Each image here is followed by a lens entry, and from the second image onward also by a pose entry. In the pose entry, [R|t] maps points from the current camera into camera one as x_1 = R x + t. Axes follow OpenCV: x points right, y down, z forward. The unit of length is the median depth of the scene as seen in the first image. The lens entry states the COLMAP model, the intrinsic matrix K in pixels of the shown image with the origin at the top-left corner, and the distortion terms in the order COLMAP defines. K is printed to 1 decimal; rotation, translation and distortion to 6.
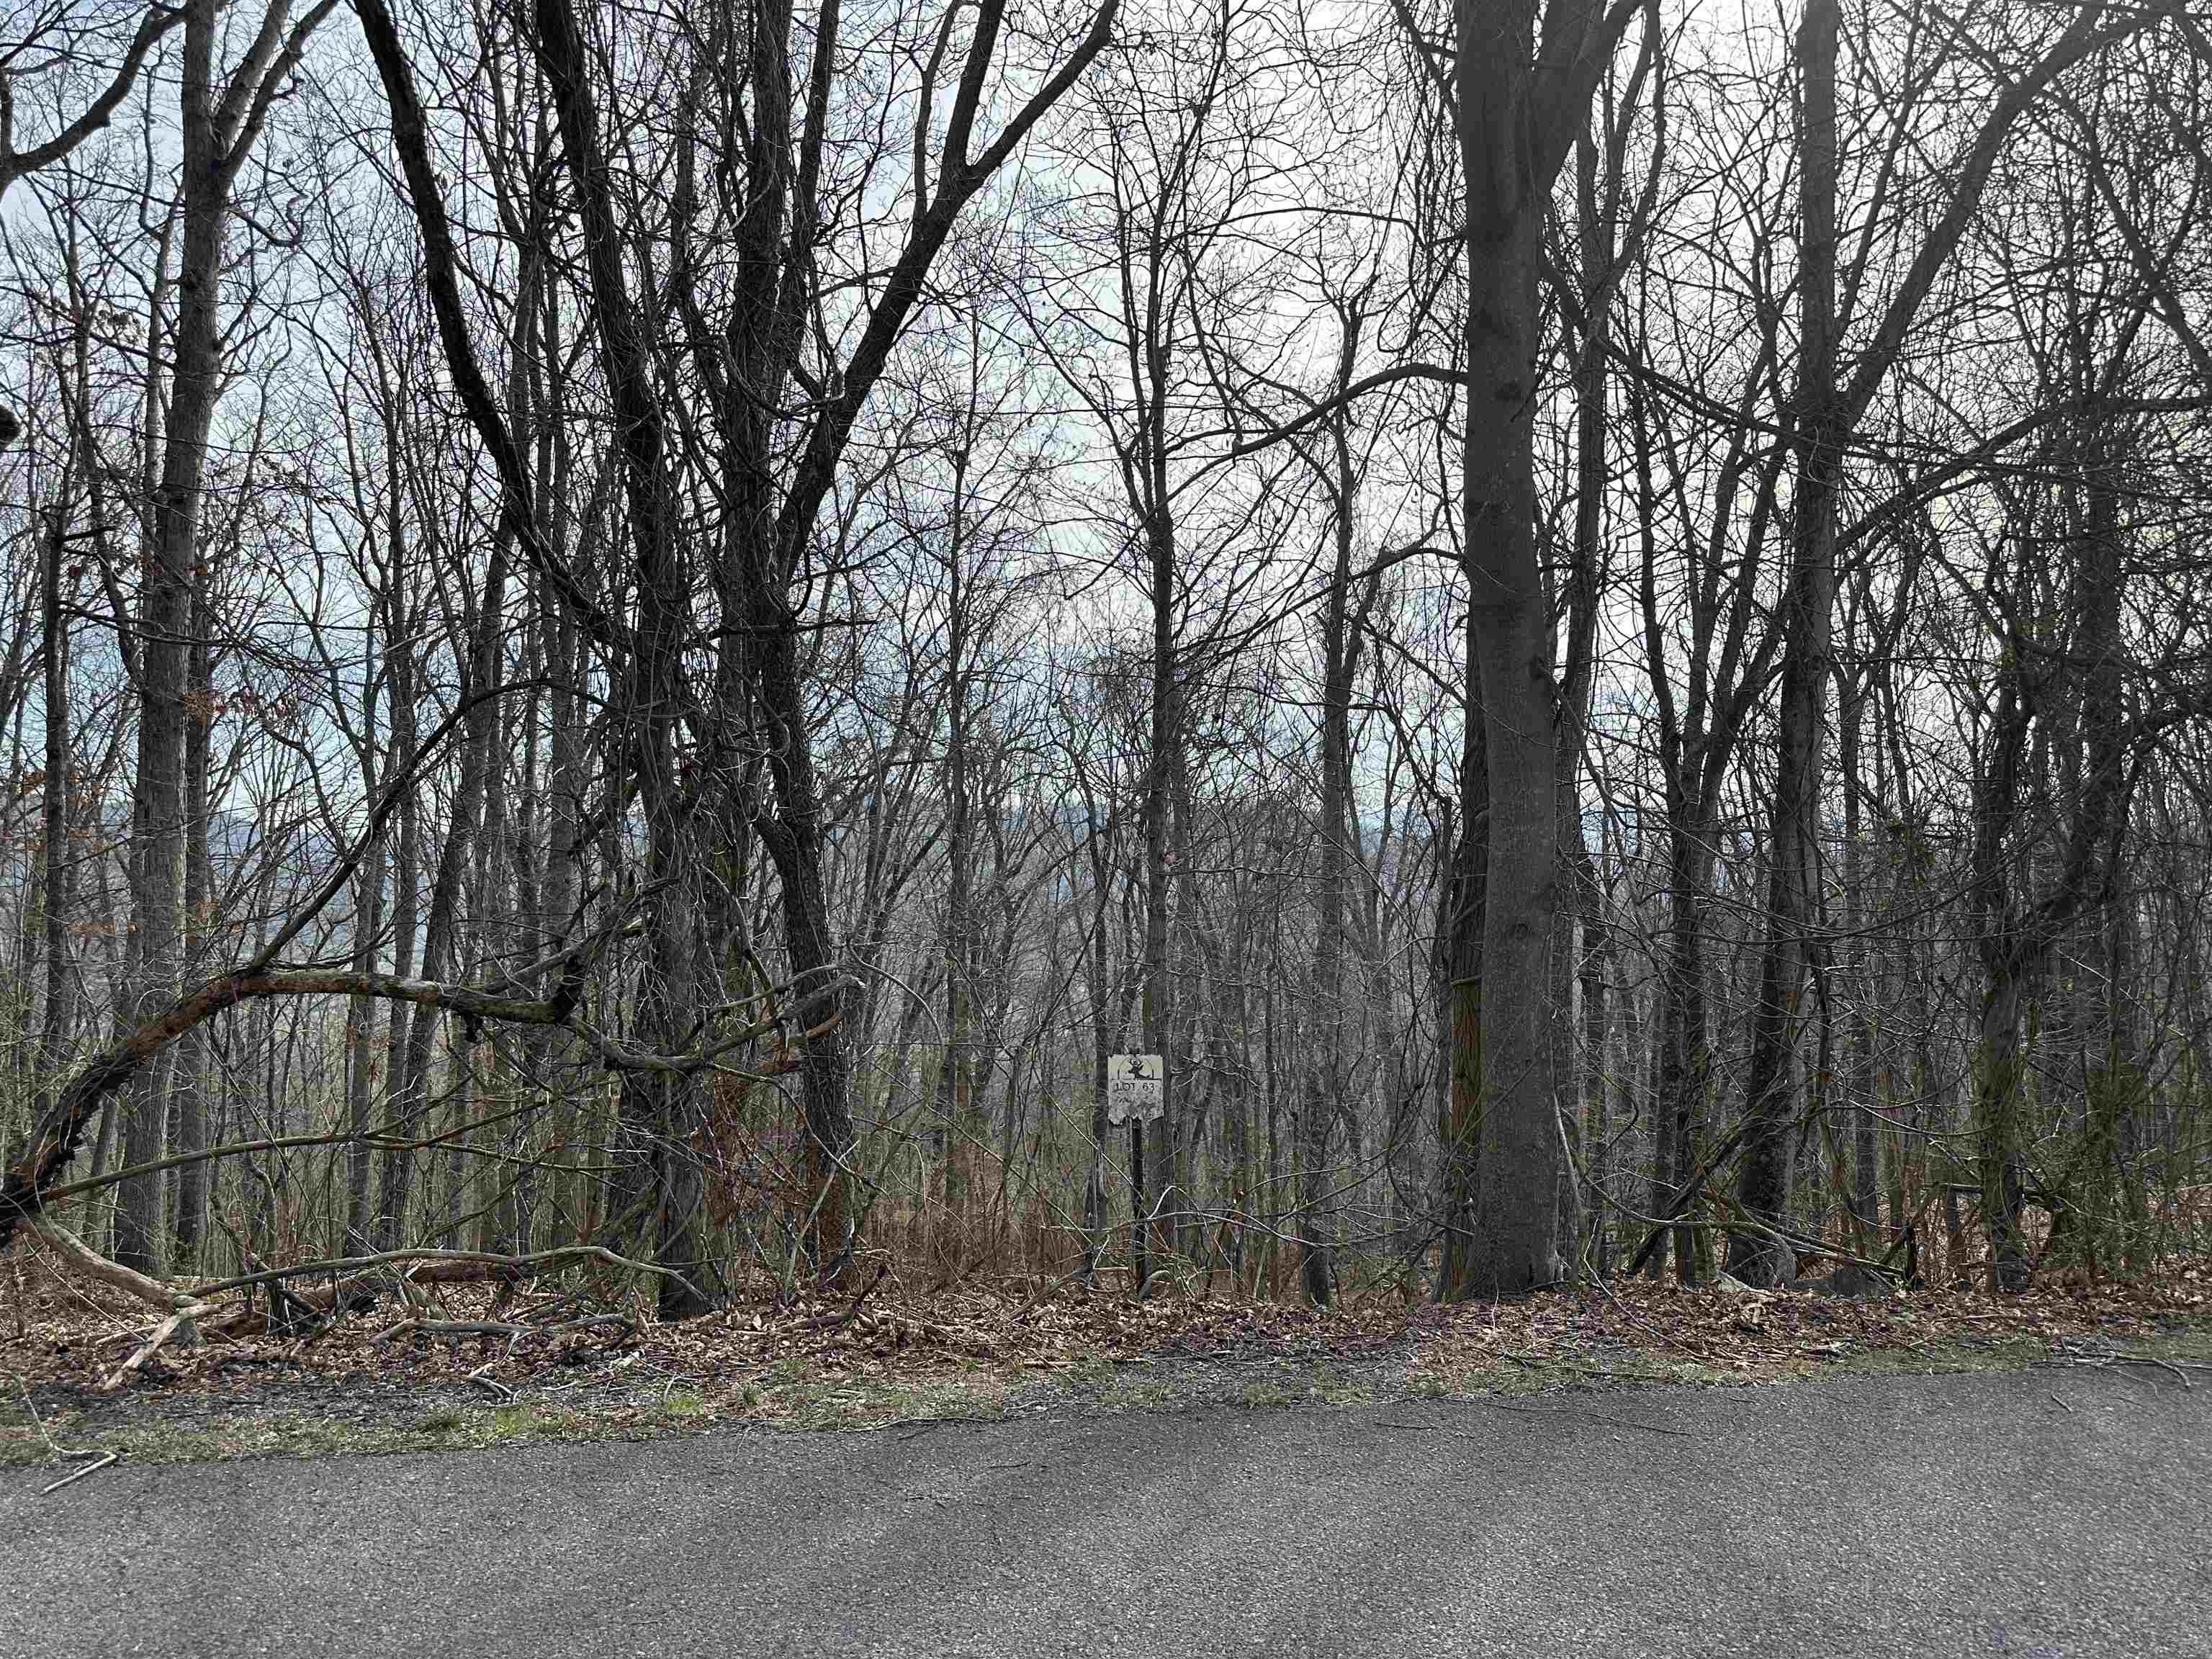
lens RADIAL K [[1565.1, 0, 1093.9], [0, 1565.1, 841.5], [0, 0, 1]] dist [0.046205, -0.043992]
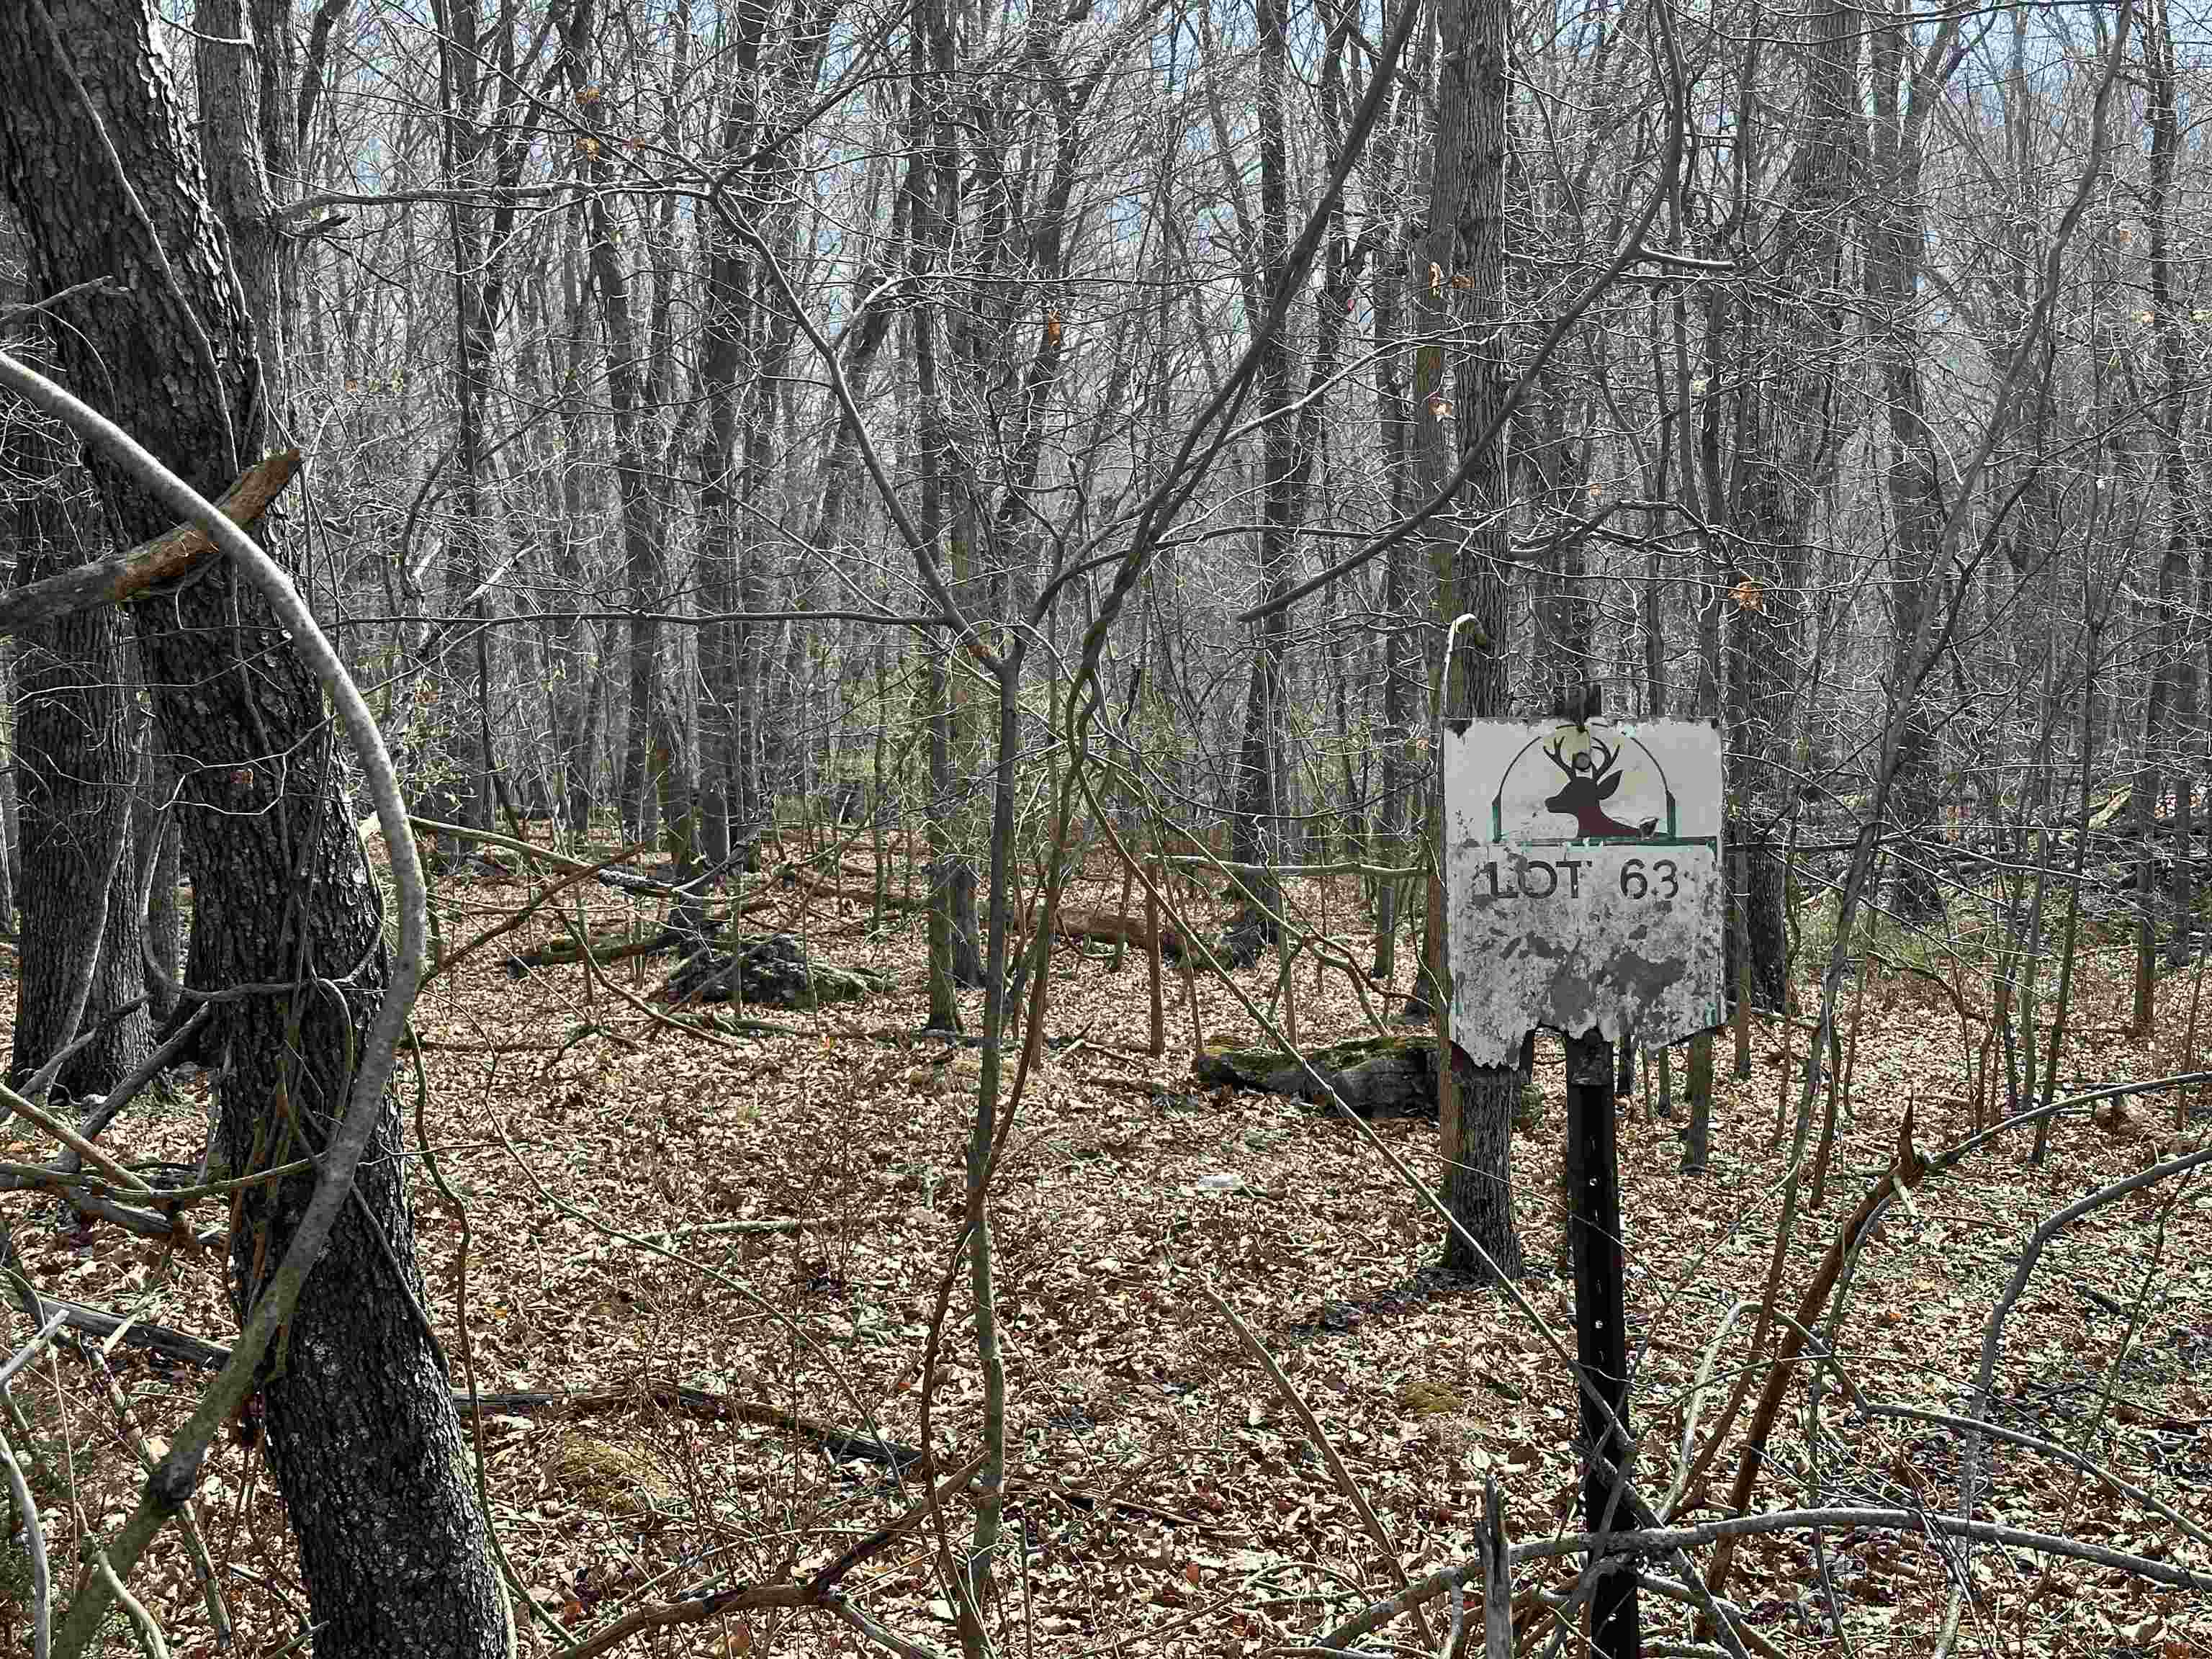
lens RADIAL K [[3123.1, 0, 1123.0], [0, 3123.1, 833.4], [0, 0, 1]] dist [0.144326, 0.000000]
pose [[0.999119, -0.009830, -0.040791, -0.002846], [0.020302, 0.964046, 0.264957, 0.007986], [0.036720, -0.265552, 0.963397, 0.111598]]
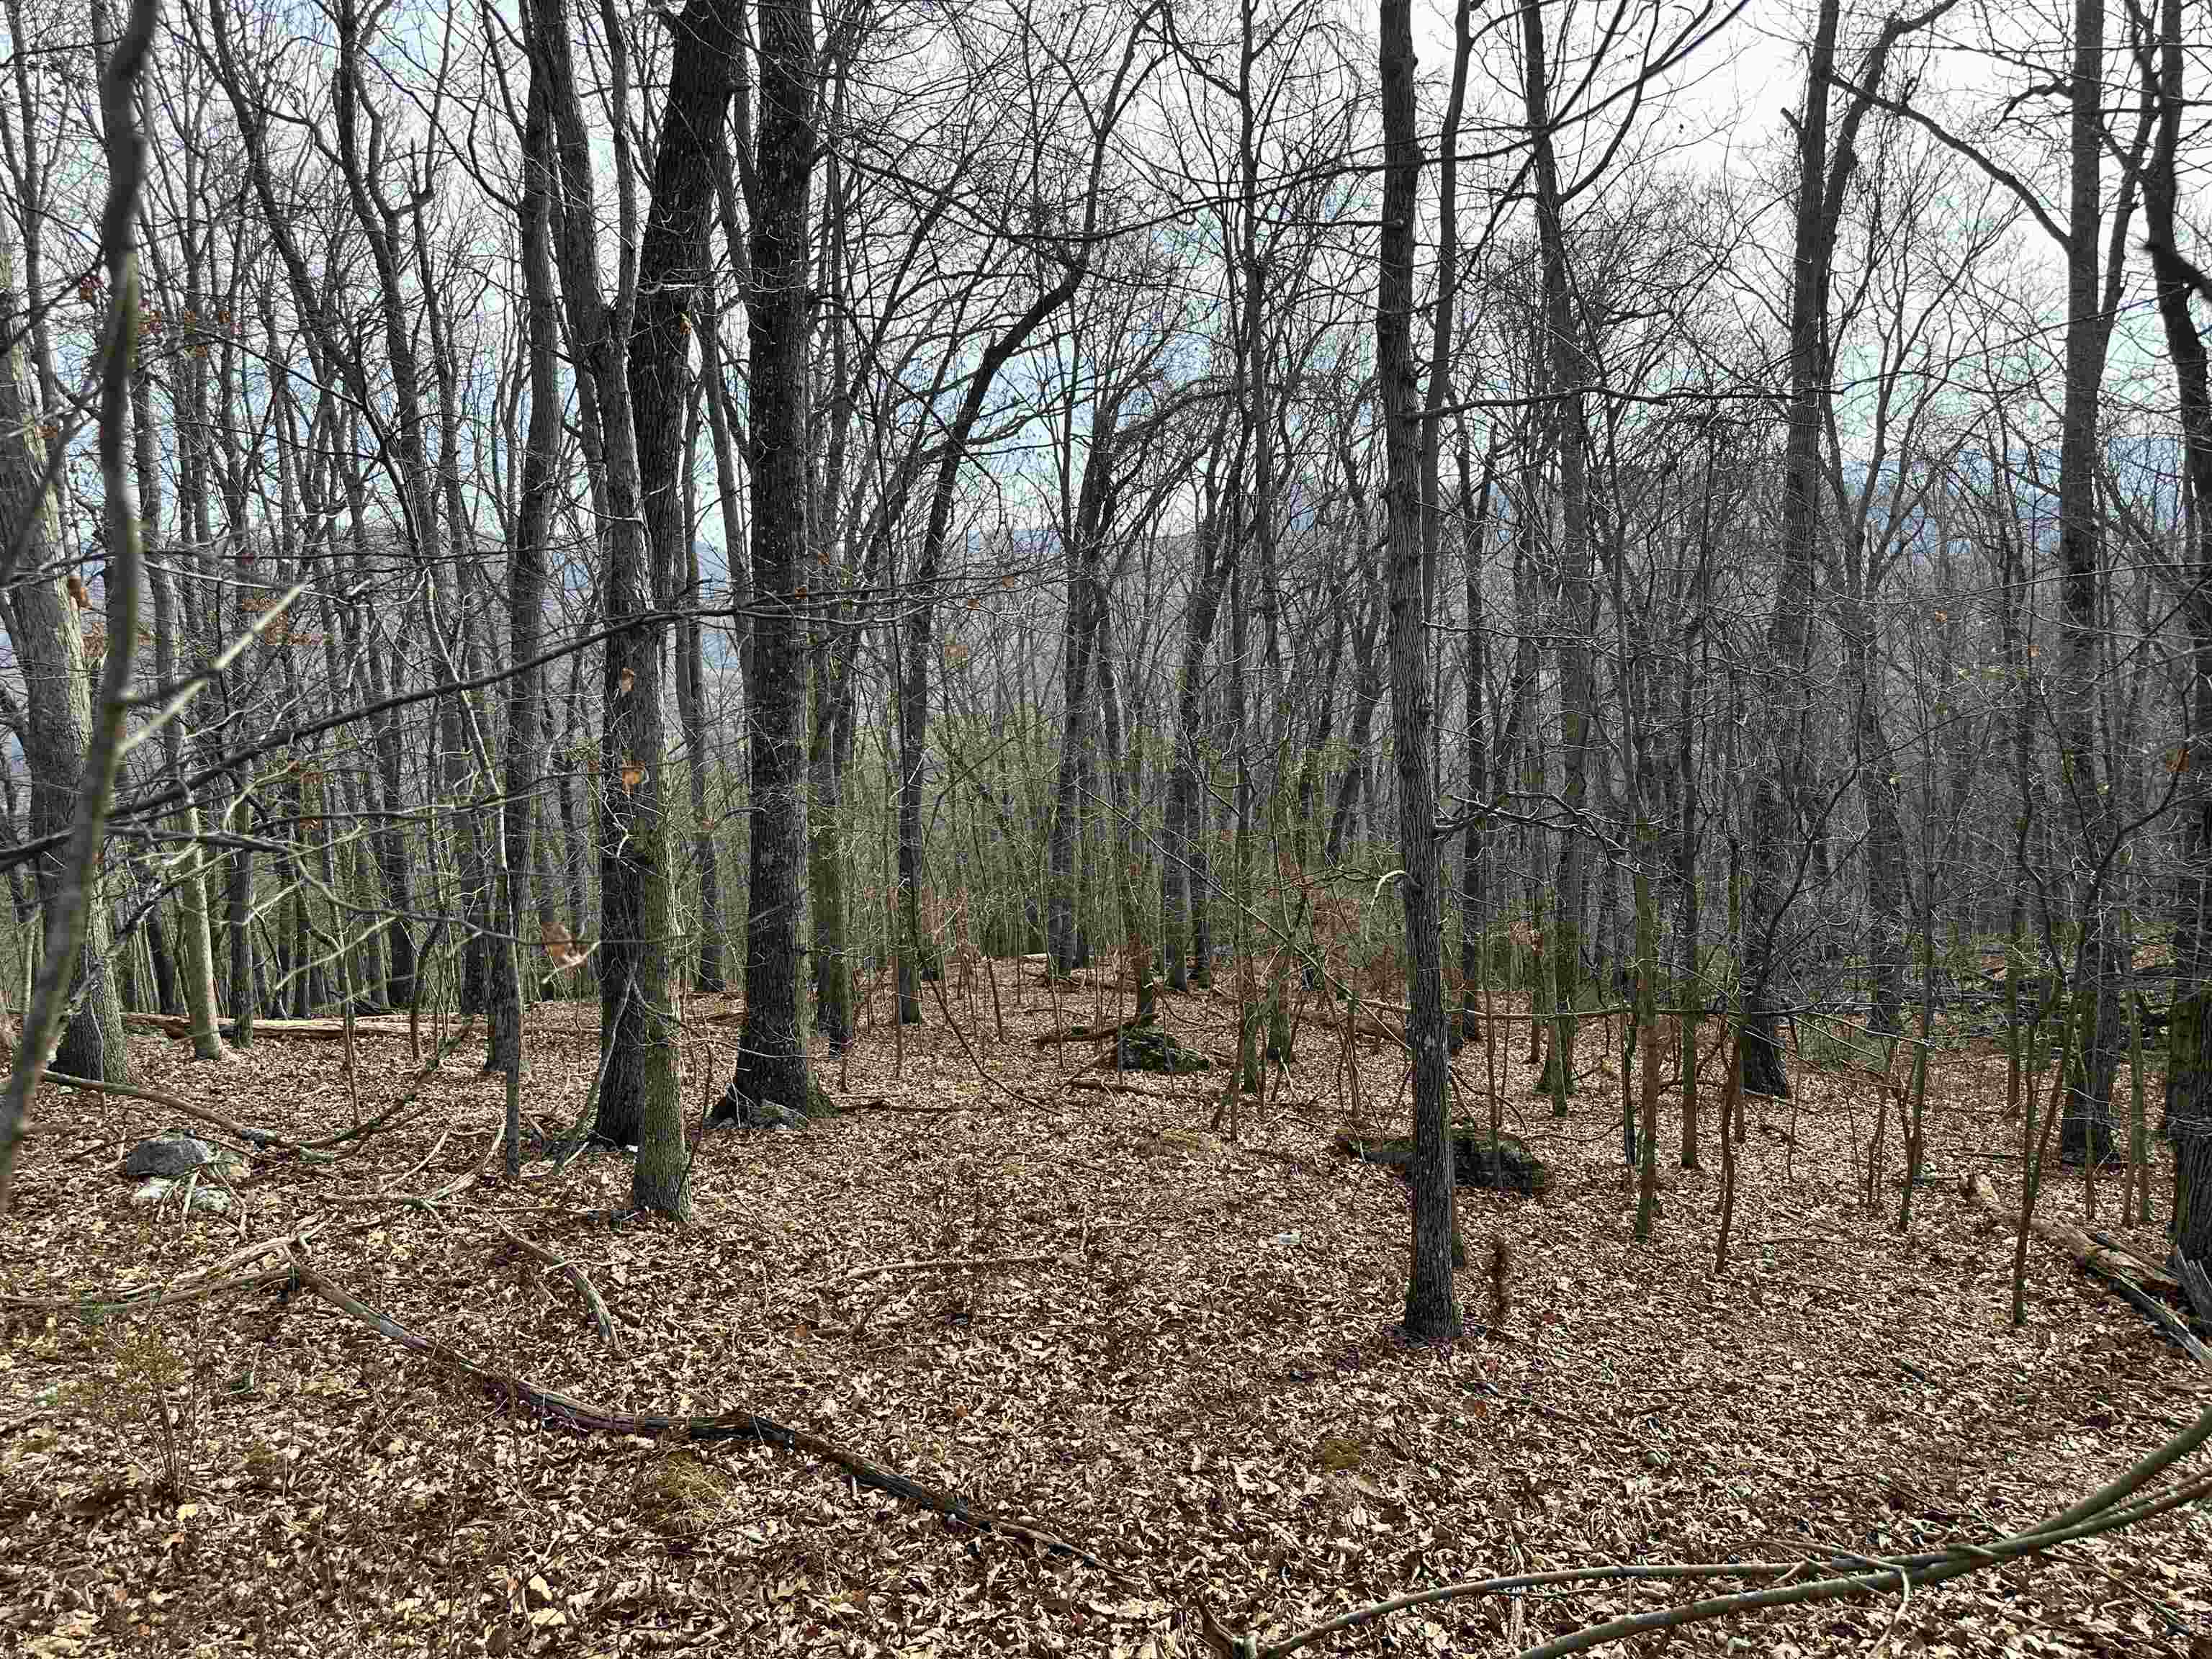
lens RADIAL K [[1565.1, 0, 1107.6], [0, 1565.1, 830.2], [0, 0, 1]] dist [0.046205, -0.043992]
pose [[0.965594, -0.007821, -0.259937, 0.029242], [0.056094, 0.982282, 0.178819, 0.019192], [0.253932, -0.187248, 0.948924, 0.181061]]
